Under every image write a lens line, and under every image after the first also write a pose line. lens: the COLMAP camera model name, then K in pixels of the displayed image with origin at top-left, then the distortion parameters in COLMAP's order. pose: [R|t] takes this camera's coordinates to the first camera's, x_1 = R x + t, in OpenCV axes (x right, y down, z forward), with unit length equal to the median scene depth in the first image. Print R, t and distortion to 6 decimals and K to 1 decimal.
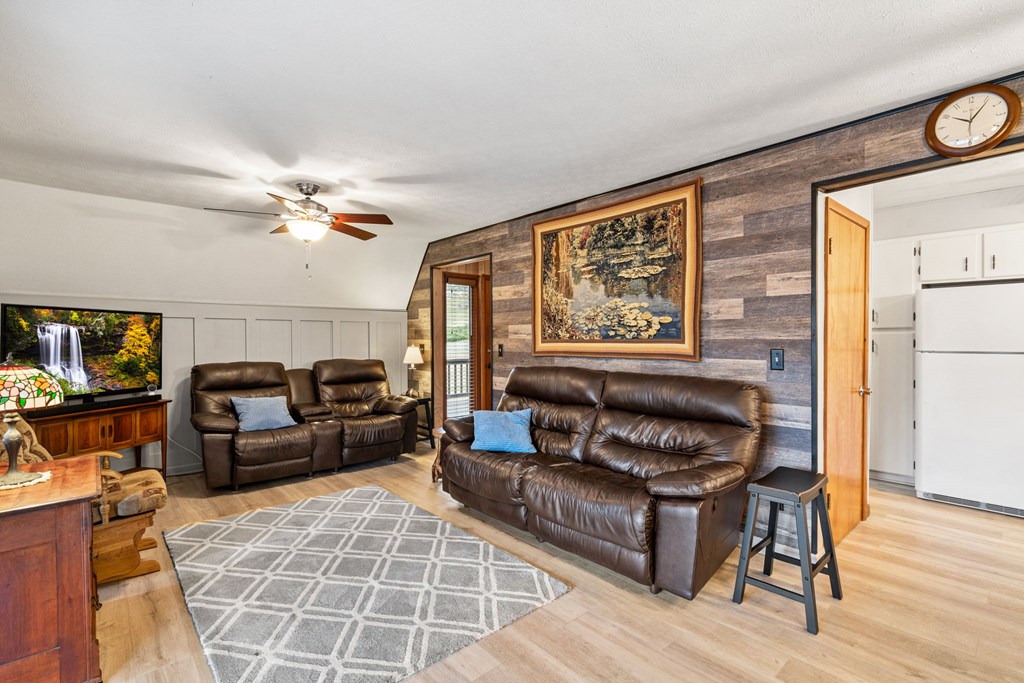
lens RADIAL K [[472.0, 0, 511.9], [0, 472.0, 341.4], [0, 0, 1]] dist [-0.004087, -0.000219]
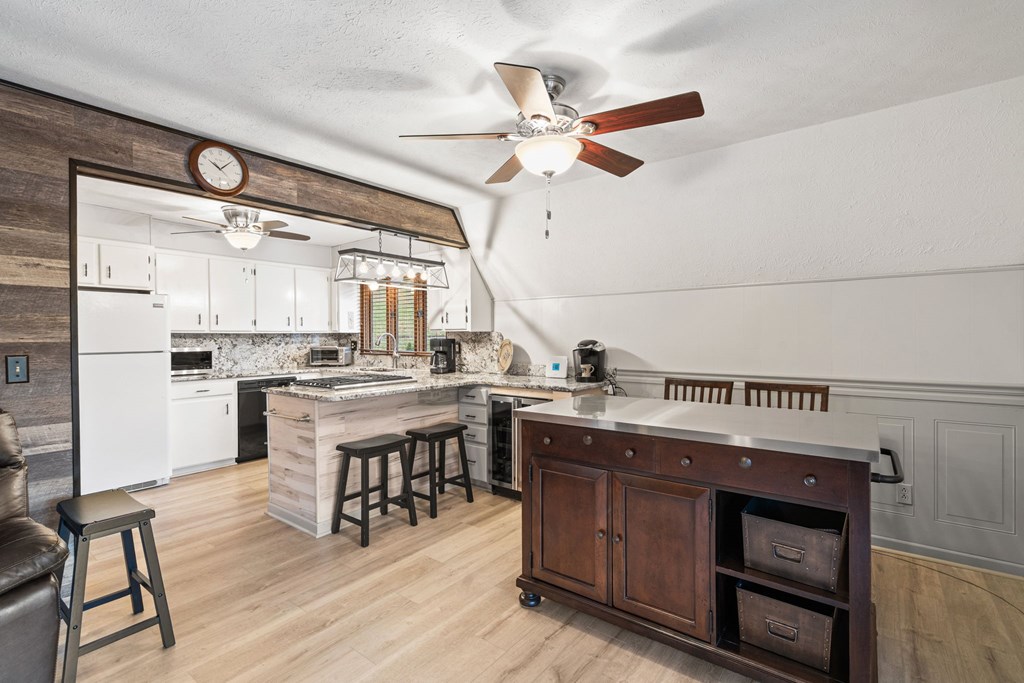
lens RADIAL K [[472.0, 0, 510.9], [0, 472.0, 338.1], [0, 0, 1]] dist [-0.004087, -0.000219]
pose [[-0.200150, -0.001501, 0.979764, -0.349139], [0.013457, 0.999900, 0.004281, -0.004297], [-0.979673, 0.014041, -0.200110, 0.392869]]
